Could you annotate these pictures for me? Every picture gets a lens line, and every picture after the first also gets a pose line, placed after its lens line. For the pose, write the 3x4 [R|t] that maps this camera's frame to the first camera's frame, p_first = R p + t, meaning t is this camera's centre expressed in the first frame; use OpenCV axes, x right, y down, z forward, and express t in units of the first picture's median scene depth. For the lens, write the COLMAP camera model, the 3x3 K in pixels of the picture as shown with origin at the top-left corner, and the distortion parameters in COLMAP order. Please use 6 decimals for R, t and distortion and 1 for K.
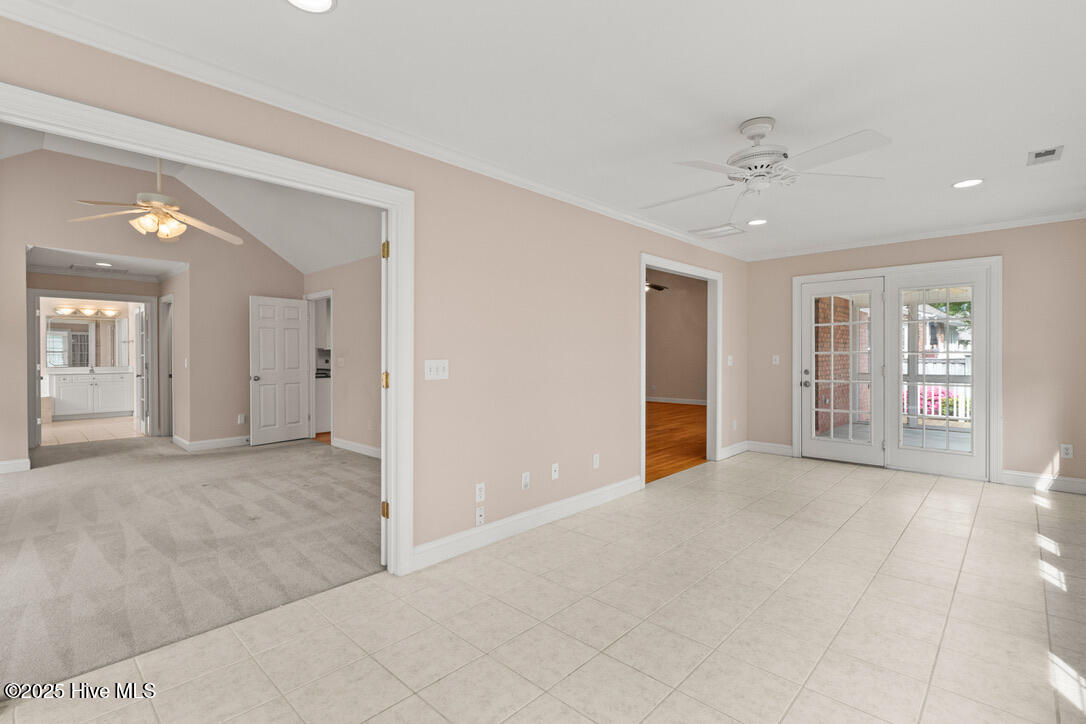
lens RADIAL K [[503.7, 0, 537.4], [0, 503.7, 360.1], [0, 0, 1]] dist [0.002436, 0.000905]
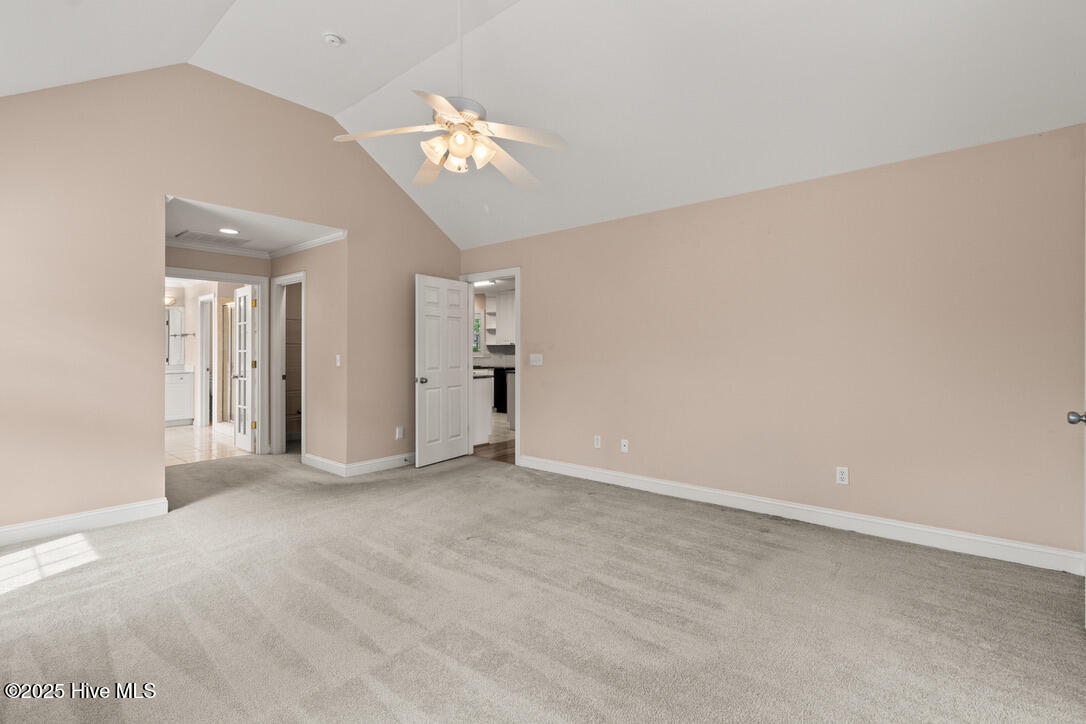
lens RADIAL K [[502.5, 0, 544.1], [0, 502.5, 348.4], [0, 0, 1]] dist [0.000458, 0.000271]
pose [[0.998061, 0.000302, 0.062250, -0.419012], [0.000780, 0.999849, -0.017362, 0.000288], [-0.062246, 0.017377, 0.997910, 0.212406]]
